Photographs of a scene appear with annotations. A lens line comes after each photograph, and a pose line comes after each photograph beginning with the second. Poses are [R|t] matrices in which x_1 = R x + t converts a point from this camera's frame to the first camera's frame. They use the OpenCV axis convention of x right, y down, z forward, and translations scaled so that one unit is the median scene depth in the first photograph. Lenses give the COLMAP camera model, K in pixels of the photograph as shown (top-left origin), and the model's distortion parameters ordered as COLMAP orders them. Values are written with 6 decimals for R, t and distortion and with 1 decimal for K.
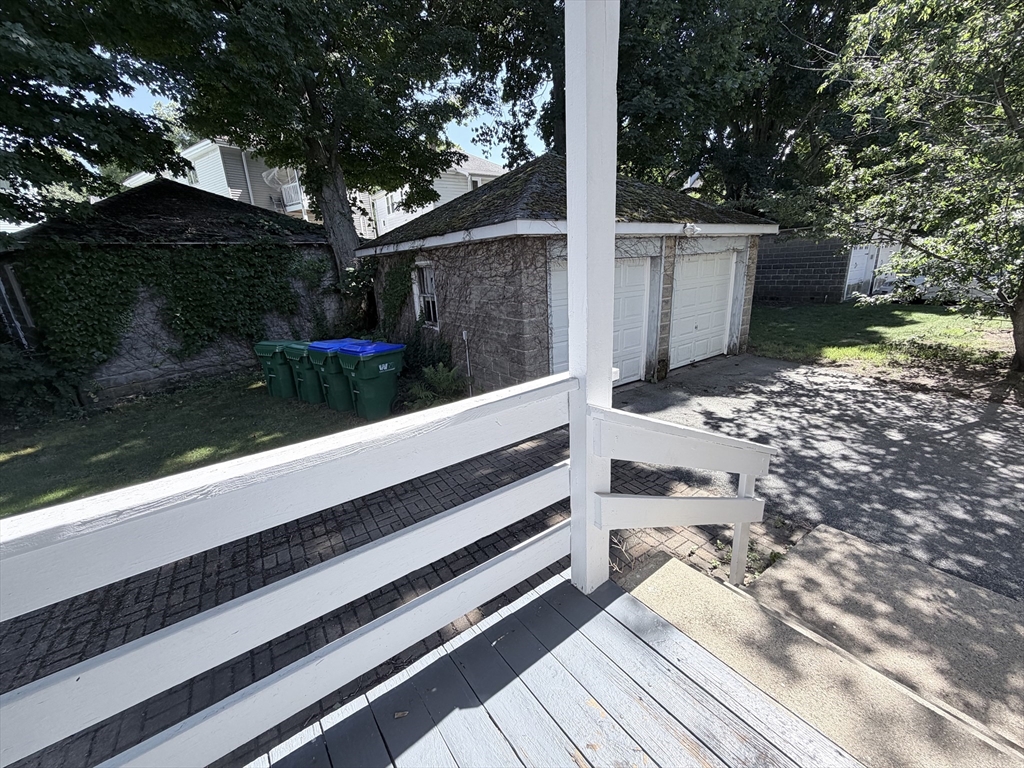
lens RADIAL K [[408.6, 0, 508.9], [0, 408.6, 384.0], [0, 0, 1]] dist [-0.001237, -0.000173]
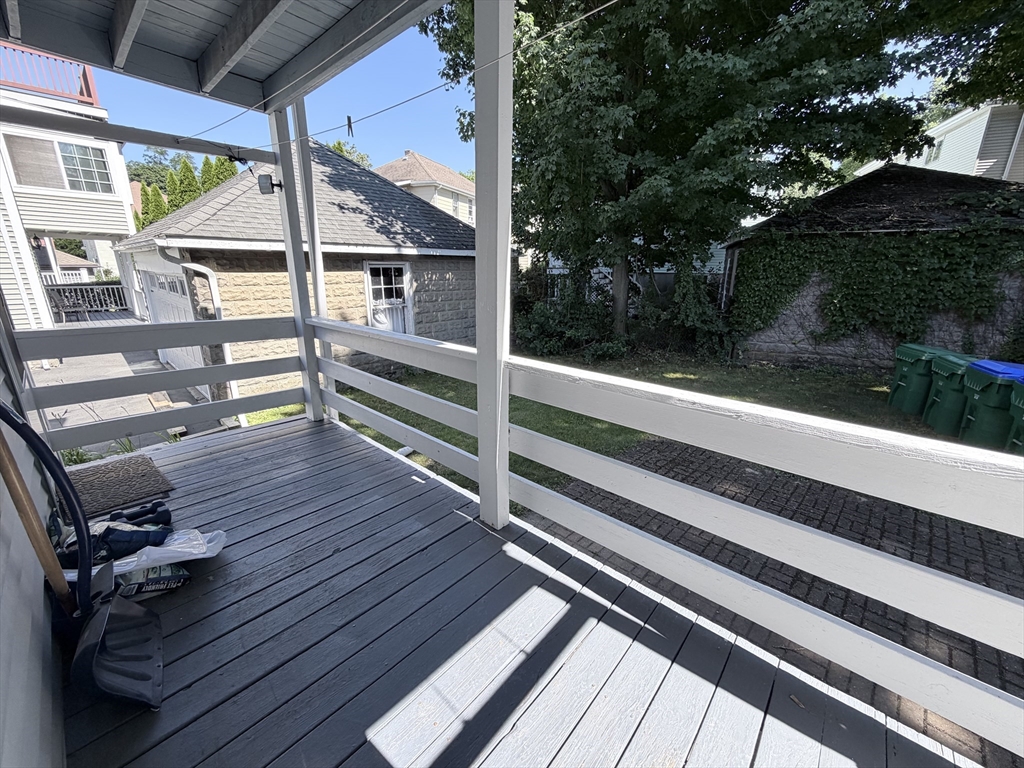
lens RADIAL K [[408.6, 0, 508.9], [0, 408.6, 384.0], [0, 0, 1]] dist [-0.001237, -0.000173]
pose [[0.205400, 0.321320, -0.924426, 0.048681], [-0.293177, 0.921390, 0.255123, 0.003532], [0.933733, 0.218618, 0.283458, -0.025250]]
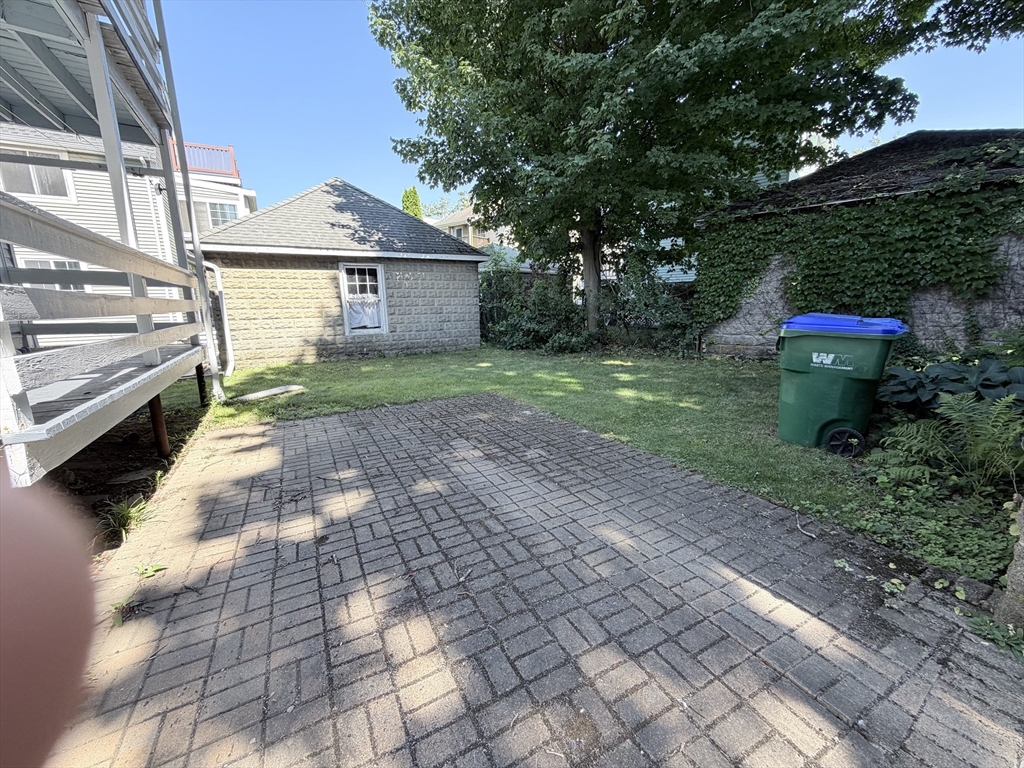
lens RADIAL K [[408.6, 0, 508.9], [0, 408.6, 384.0], [0, 0, 1]] dist [-0.001237, -0.000173]
pose [[-0.102820, 0.245416, -0.963950, 0.219913], [-0.259757, 0.928835, 0.264183, -0.034600], [0.960184, 0.277556, -0.031754, 0.476258]]
